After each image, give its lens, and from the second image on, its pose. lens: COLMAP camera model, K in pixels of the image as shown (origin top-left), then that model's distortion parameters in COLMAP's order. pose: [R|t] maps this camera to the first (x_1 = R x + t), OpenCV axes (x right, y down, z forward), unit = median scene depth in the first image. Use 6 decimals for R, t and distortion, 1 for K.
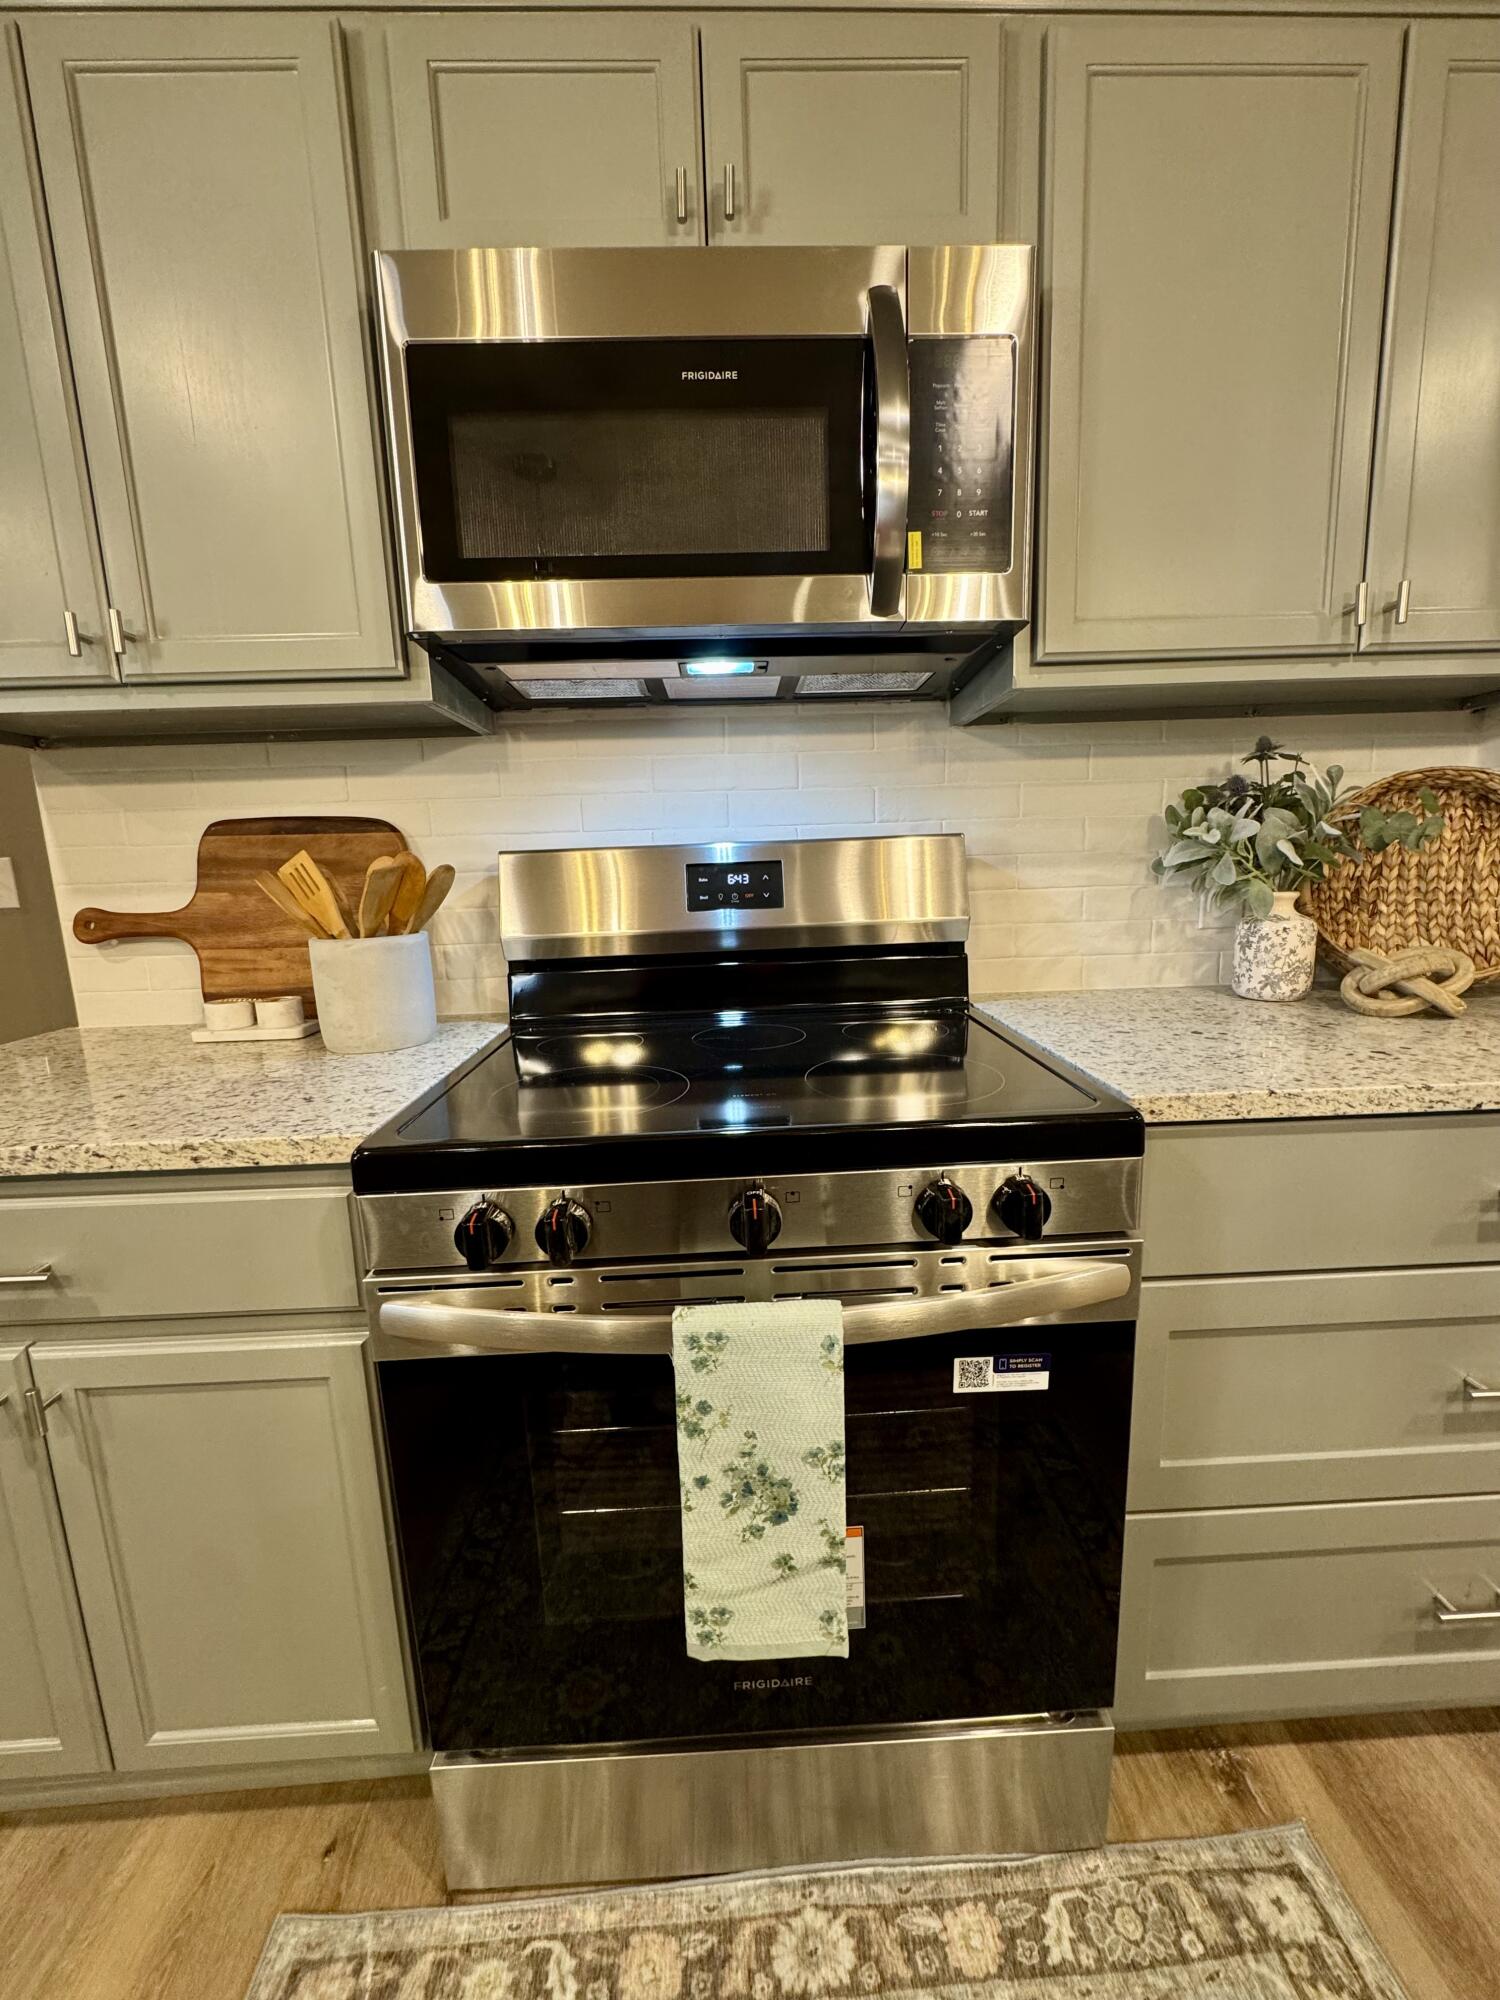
lens RADIAL K [[796.3, 0, 749.1], [0, 796.3, 1009.7], [0, 0, 1]] dist [-0.001674, -0.000301]
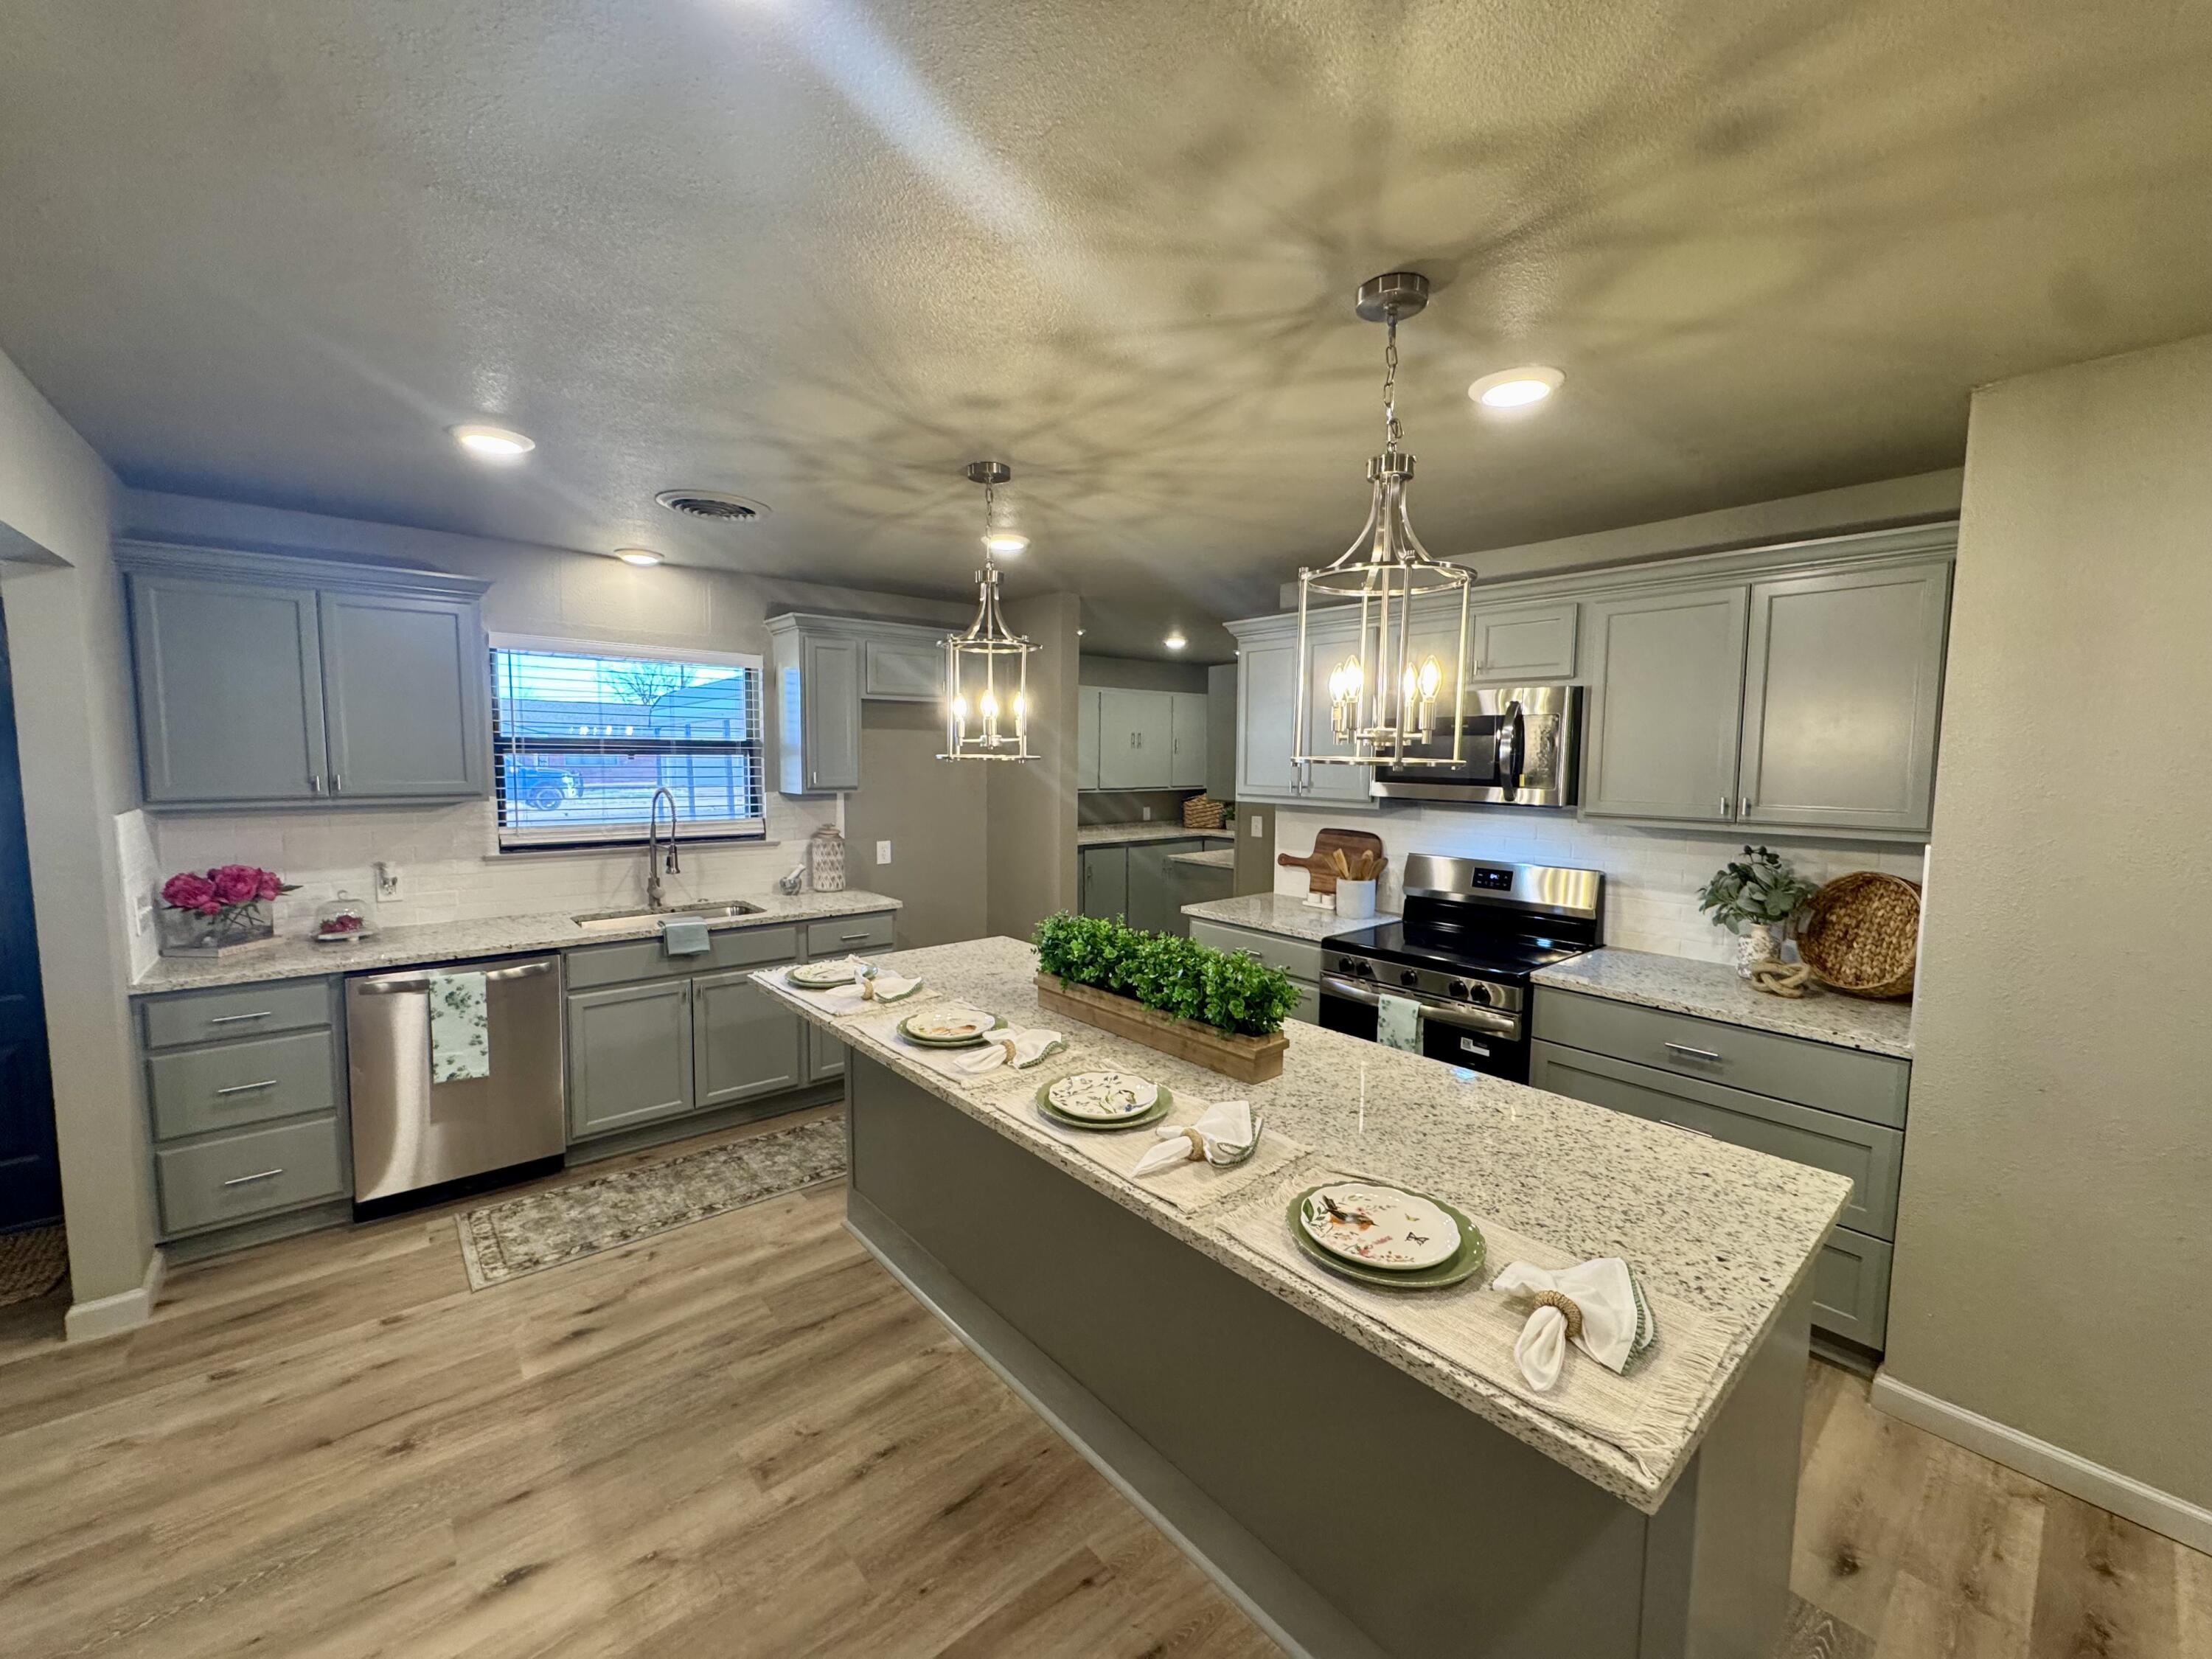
lens RADIAL K [[880.7, 0, 1098.6], [0, 880.7, 827.8], [0, 0, 1]] dist [-0.001674, -0.000301]
pose [[0.617788, 0.103776, -0.779467, 1.331684], [-0.165872, 0.986147, -0.000173, -0.111585], [0.768651, 0.129399, 0.626444, -1.646882]]
